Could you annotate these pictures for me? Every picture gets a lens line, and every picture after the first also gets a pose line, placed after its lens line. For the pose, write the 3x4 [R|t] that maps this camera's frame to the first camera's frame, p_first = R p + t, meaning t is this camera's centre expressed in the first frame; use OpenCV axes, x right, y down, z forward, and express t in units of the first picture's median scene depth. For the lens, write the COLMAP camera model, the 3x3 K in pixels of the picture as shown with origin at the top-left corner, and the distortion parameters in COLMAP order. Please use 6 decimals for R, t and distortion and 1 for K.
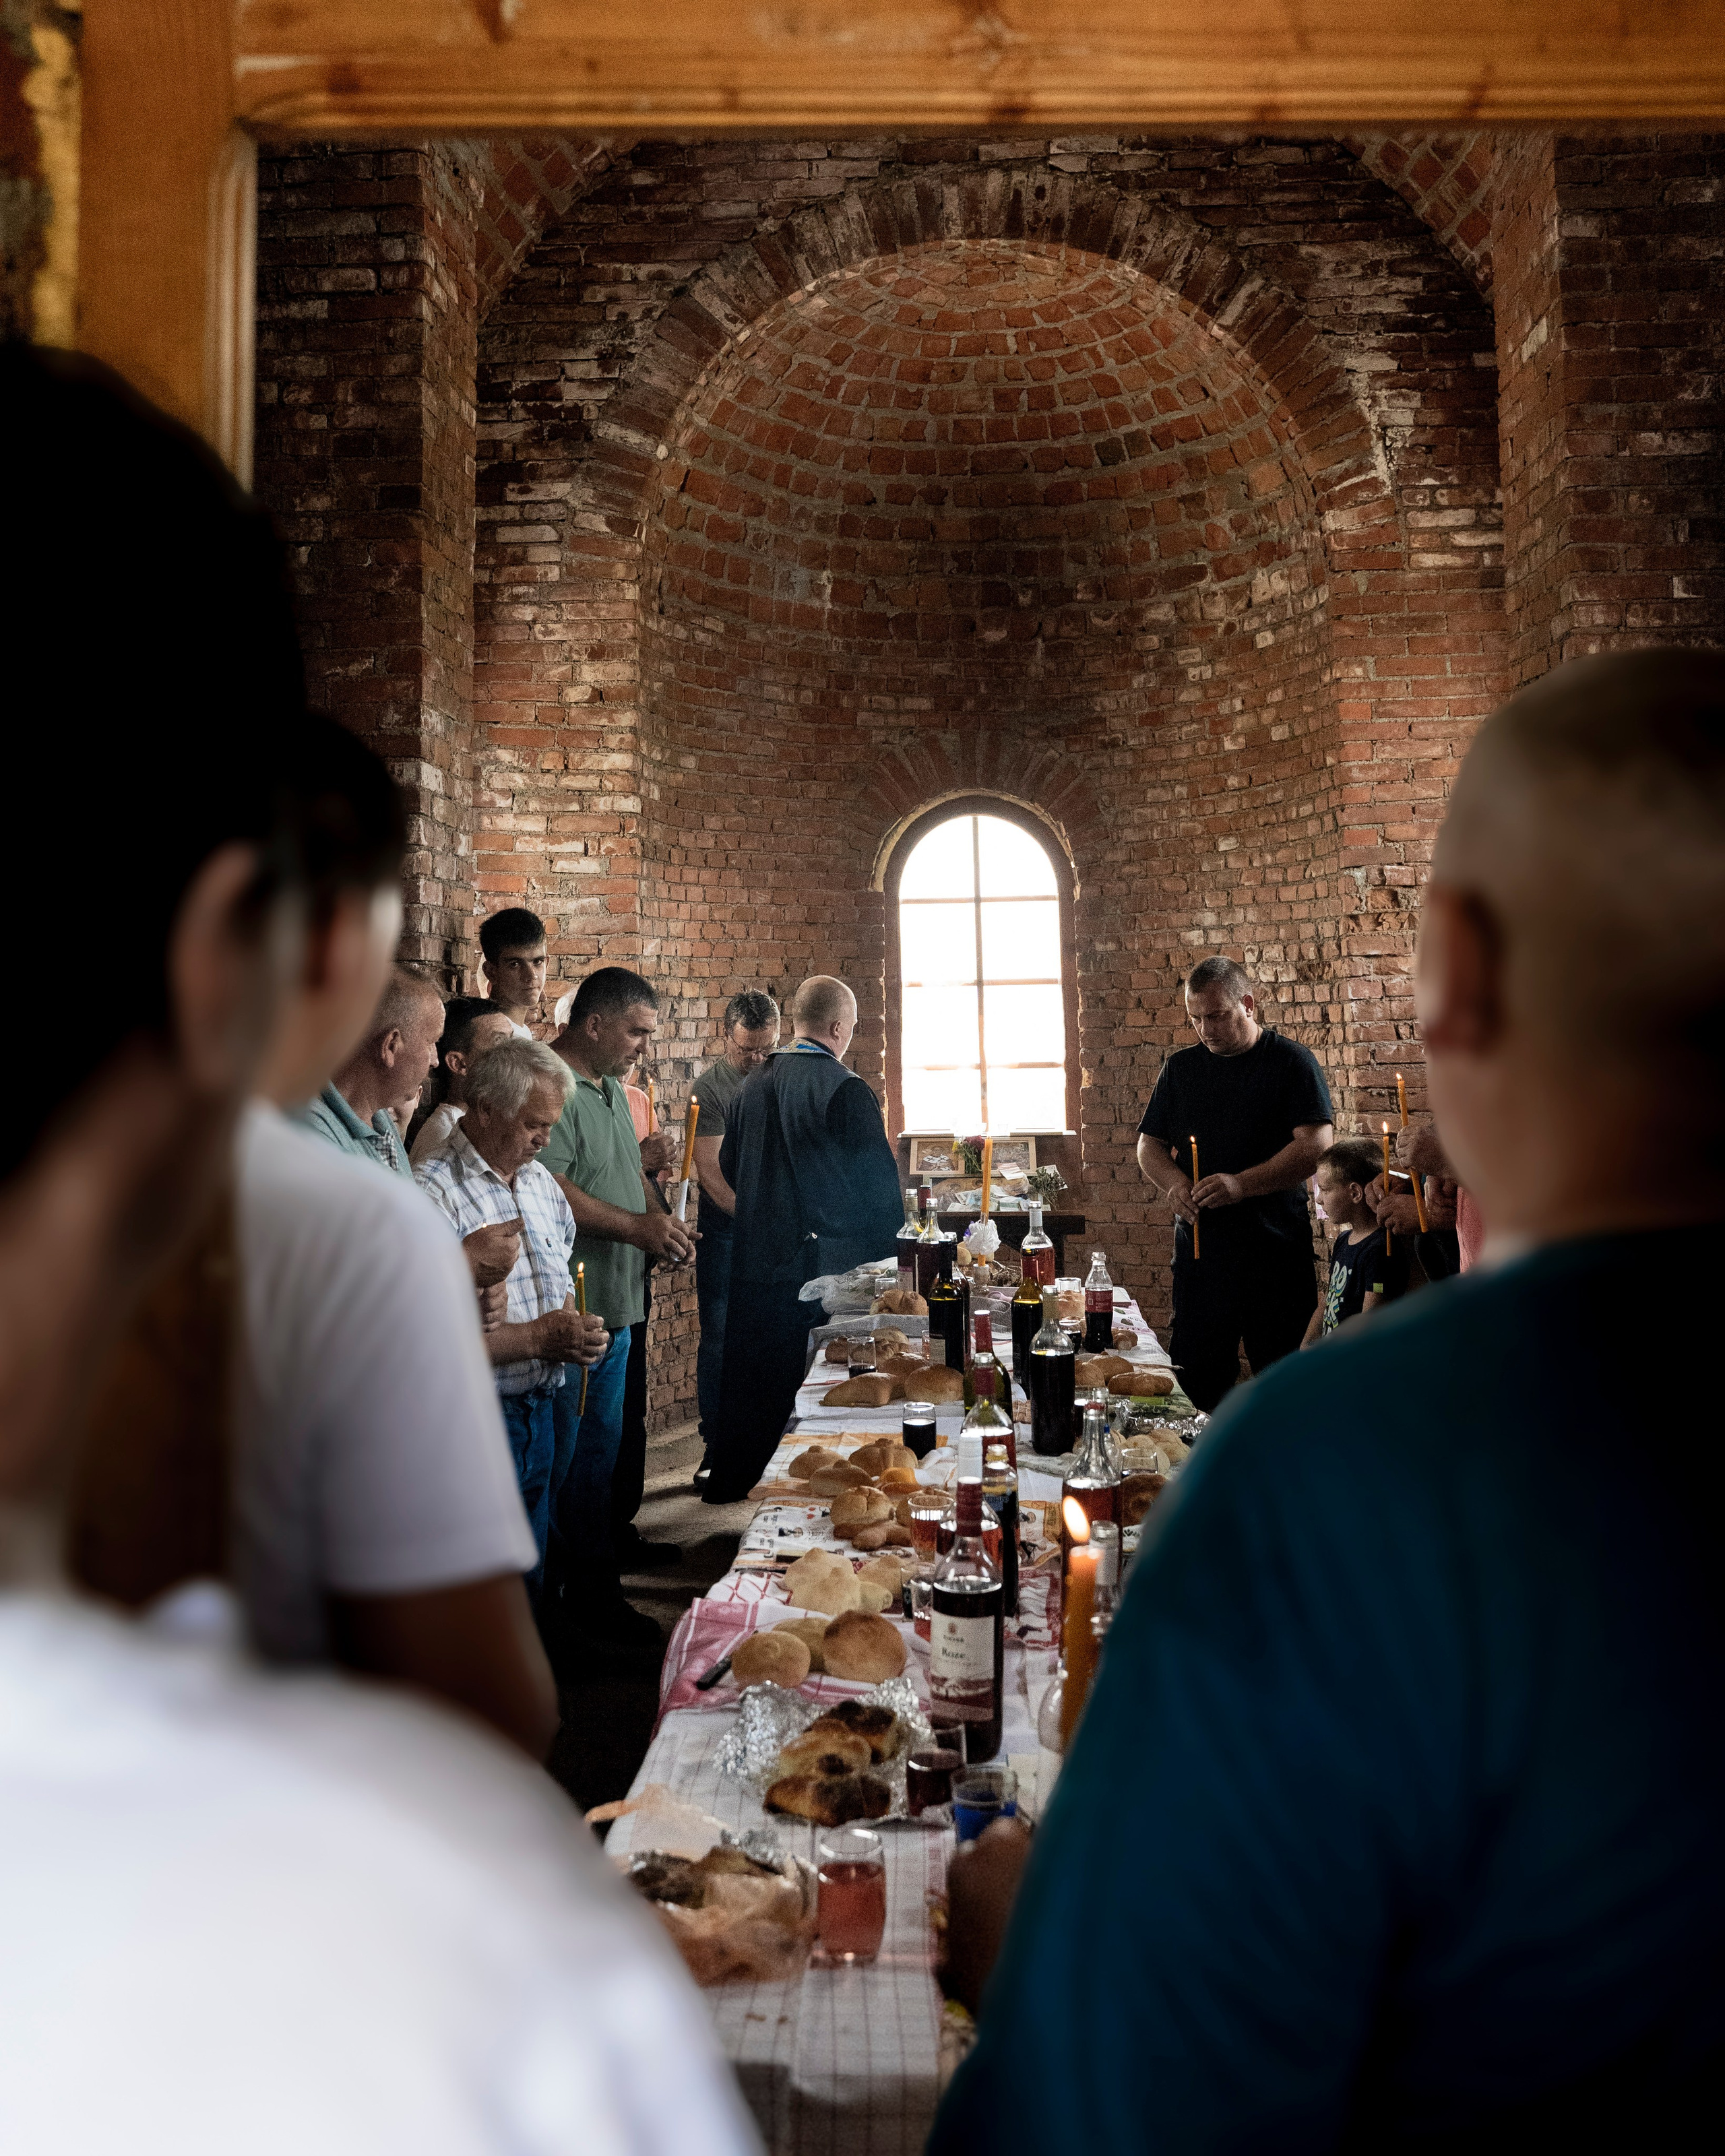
lens RADIAL K [[2056.5, 0, 870.0], [0, 2056.5, 861.8], [0, 0, 1]] dist [0.004934, 0.011265]
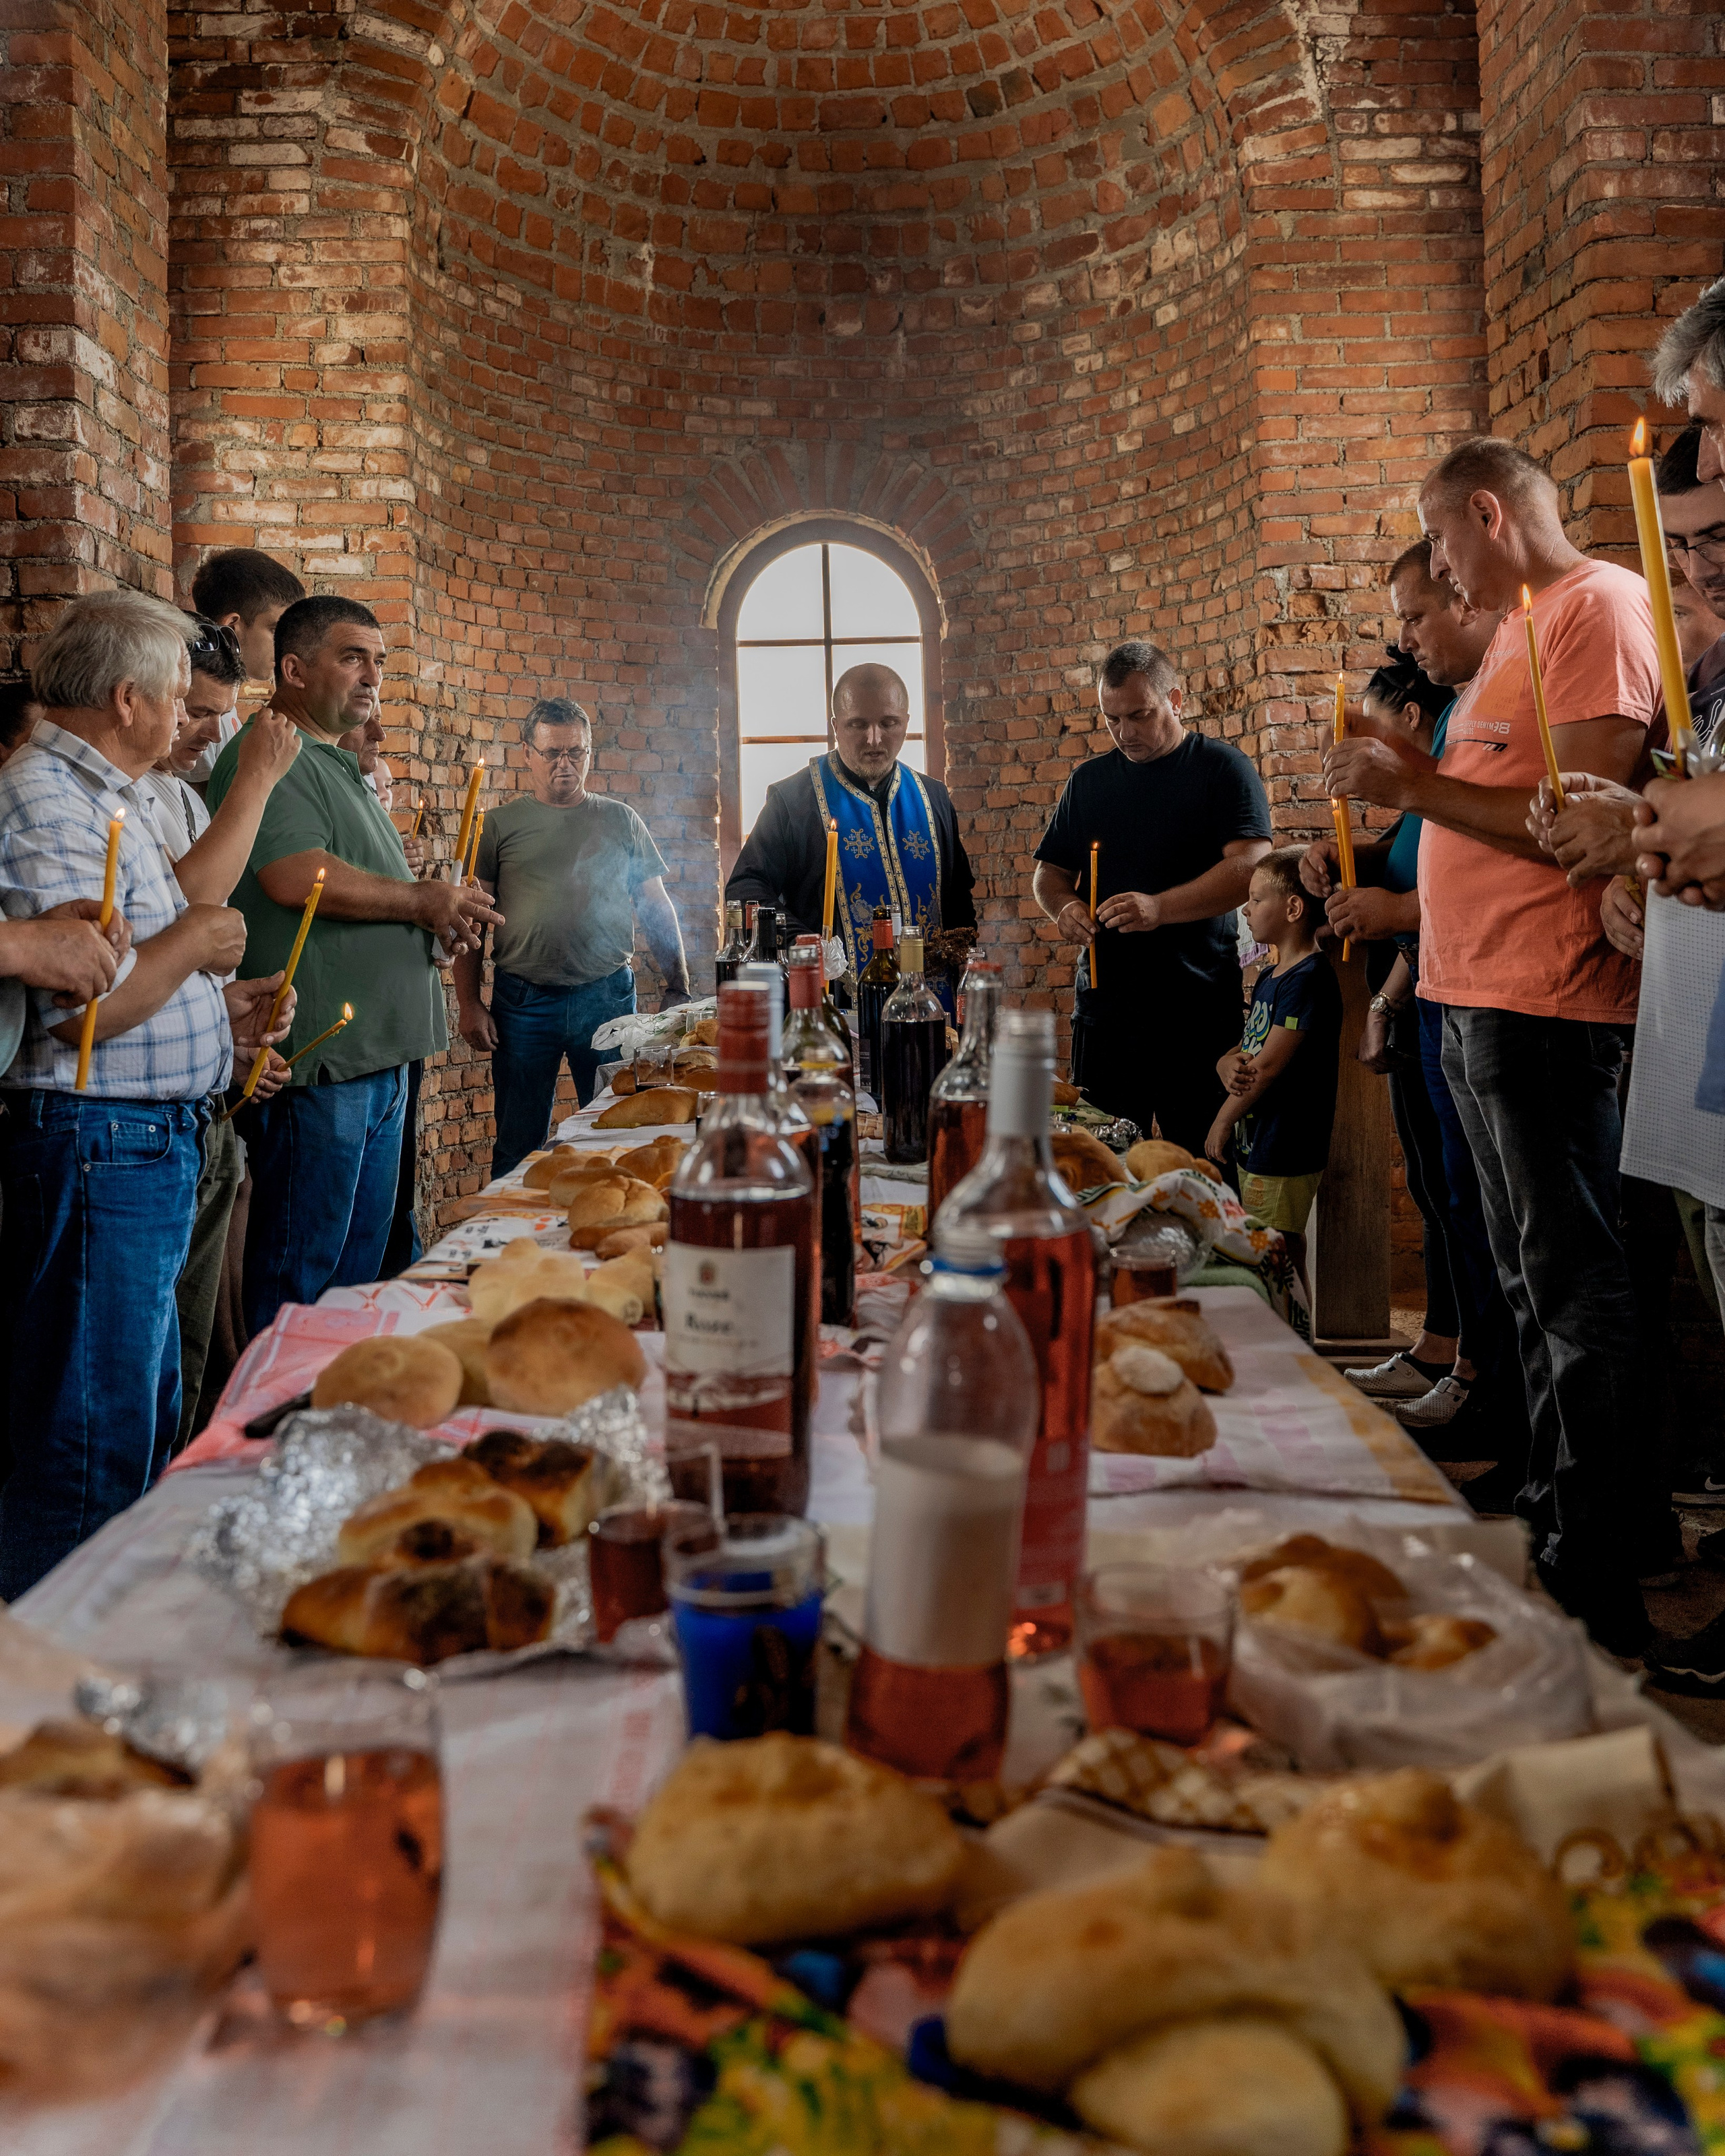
lens RADIAL K [[2052.7, 0, 865.4], [0, 2052.7, 868.8], [0, 0, 1]] dist [0.006317, 0.004296]
pose [[0.997956, -0.003708, 0.063801, 0.014719], [0.000541, 0.998769, 0.049593, 0.079386], [-0.063906, -0.049457, 0.996730, 0.162755]]
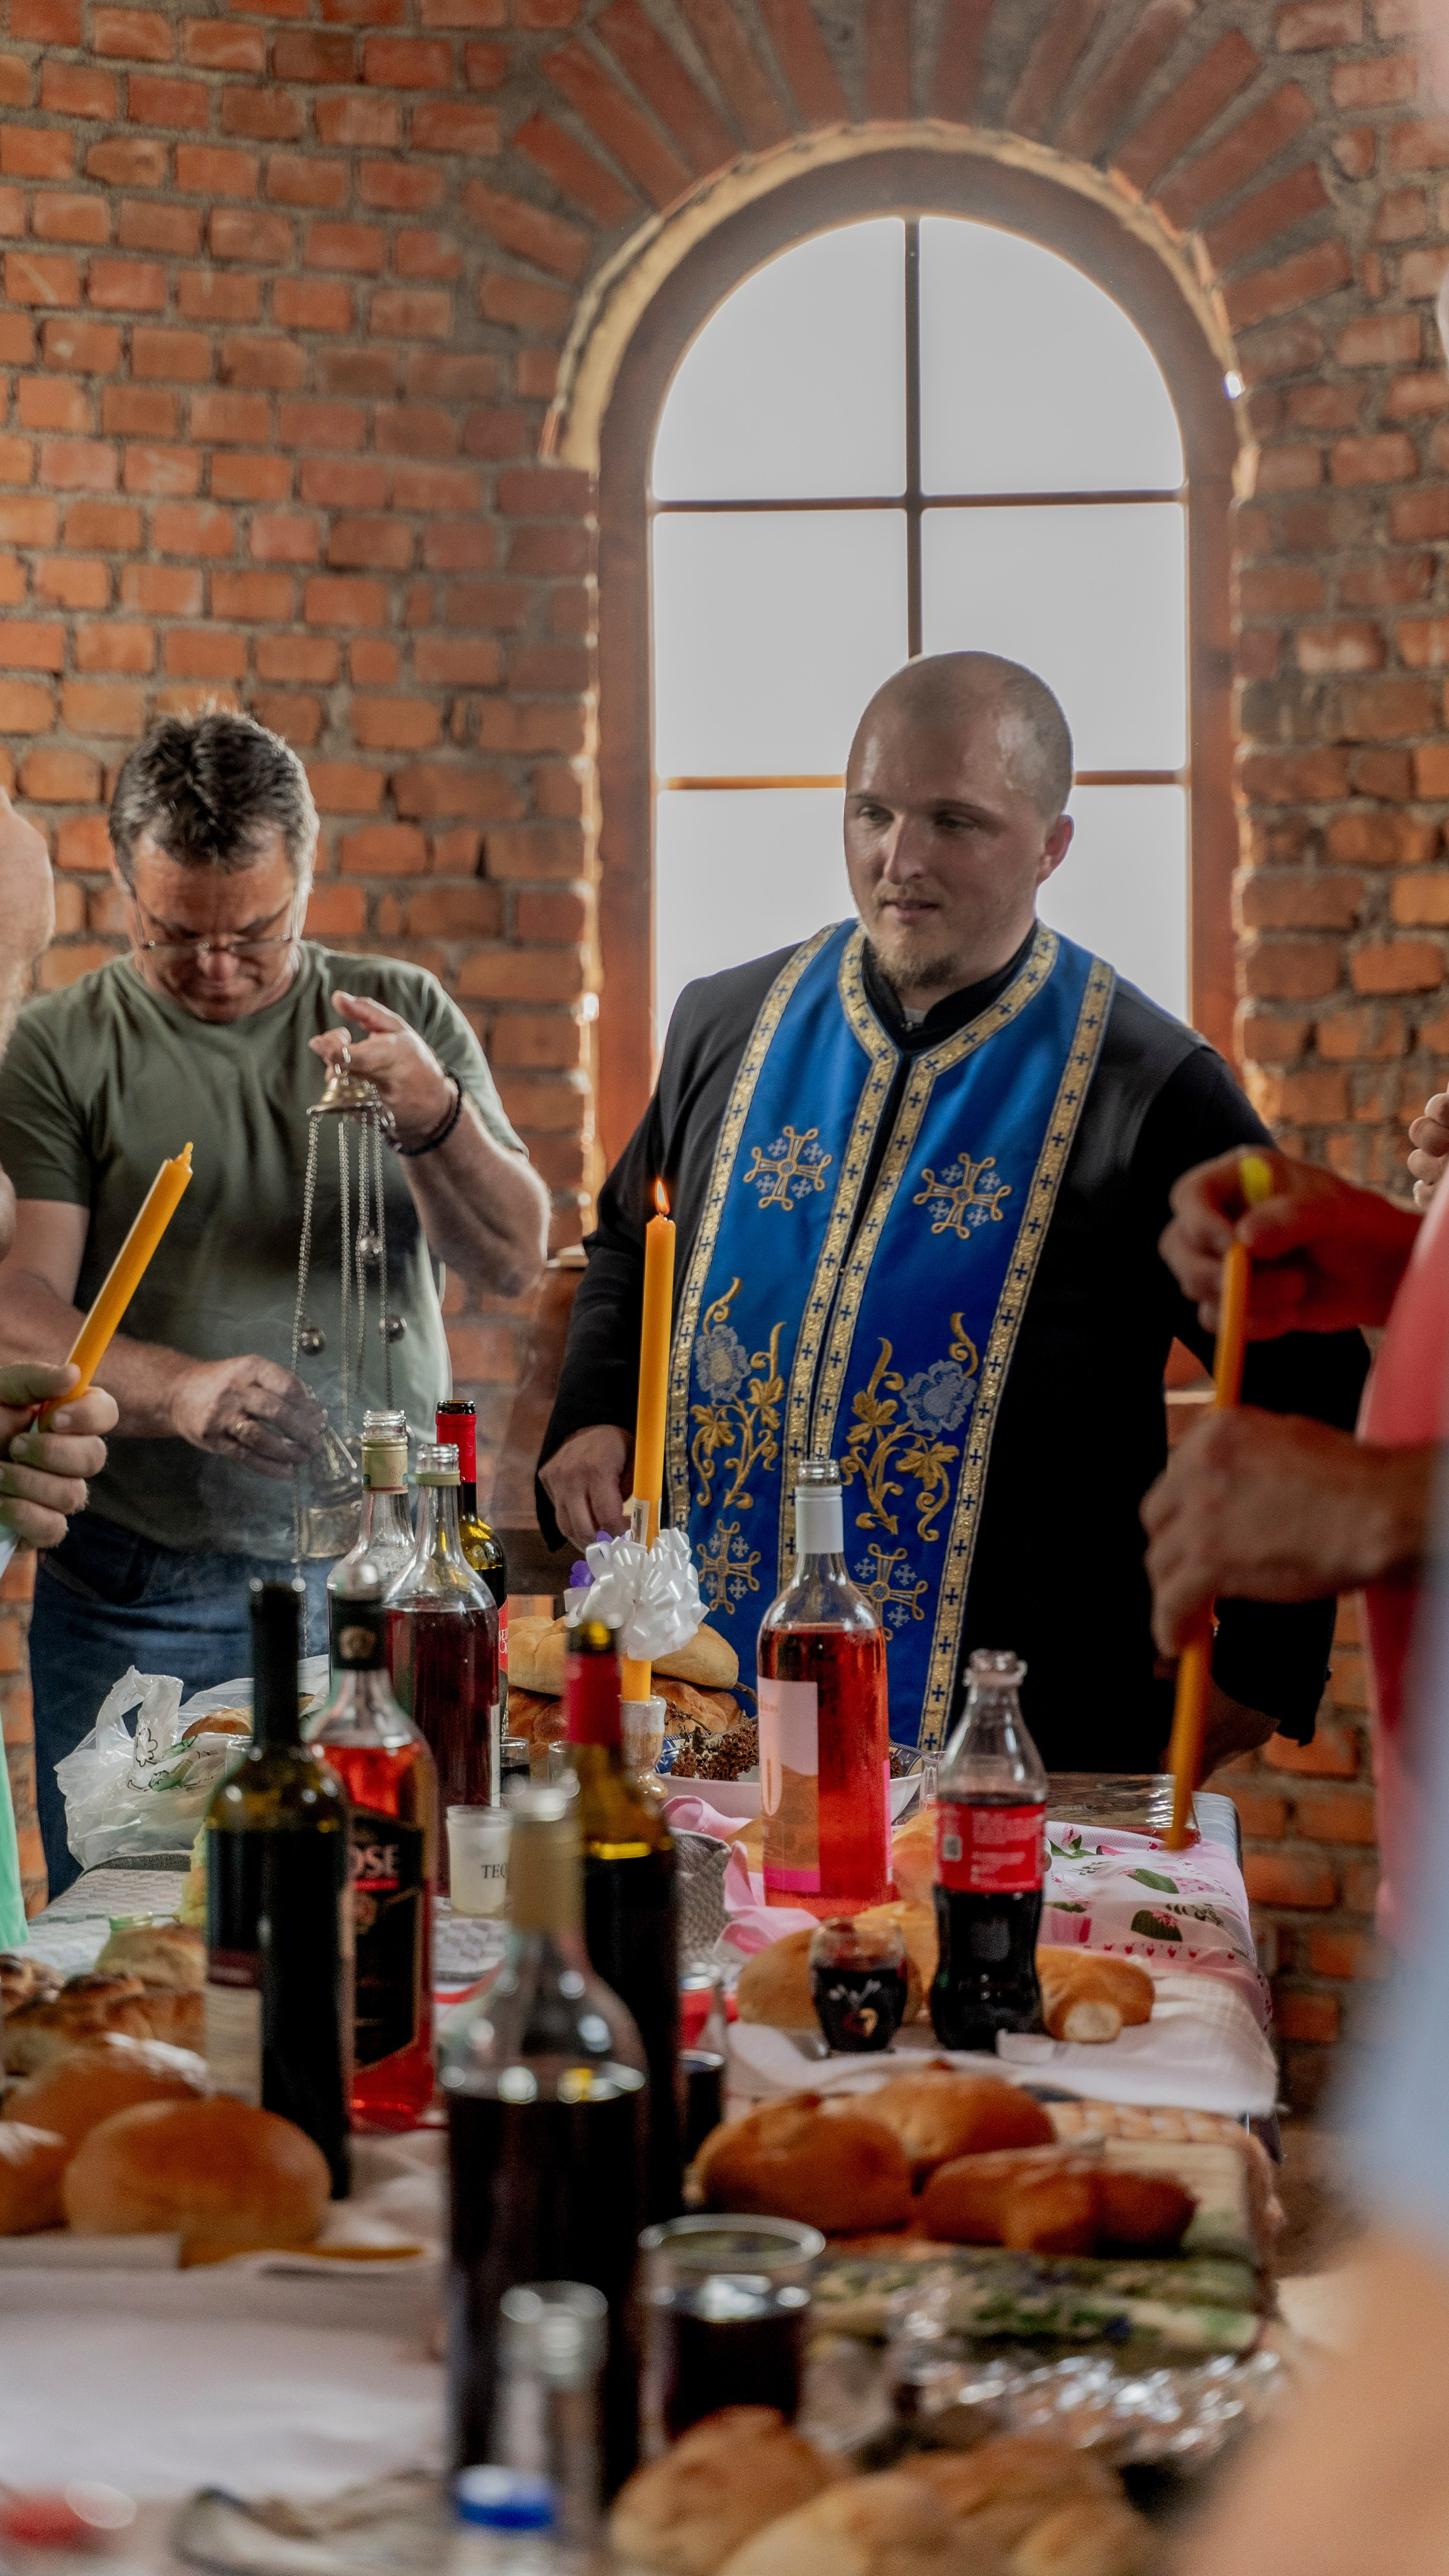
lens RADIAL K [[5464.3, 0, 575.2], [0, 5464.3, 1280.8], [0, 0, 1]] dist [-0.019071, -0.188729]
pose [[0.997460, 0.017020, -0.069161, 0.067728], [-0.008941, 0.993268, 0.115491, 0.044678], [0.070661, -0.114580, 0.990898, 0.223581]]
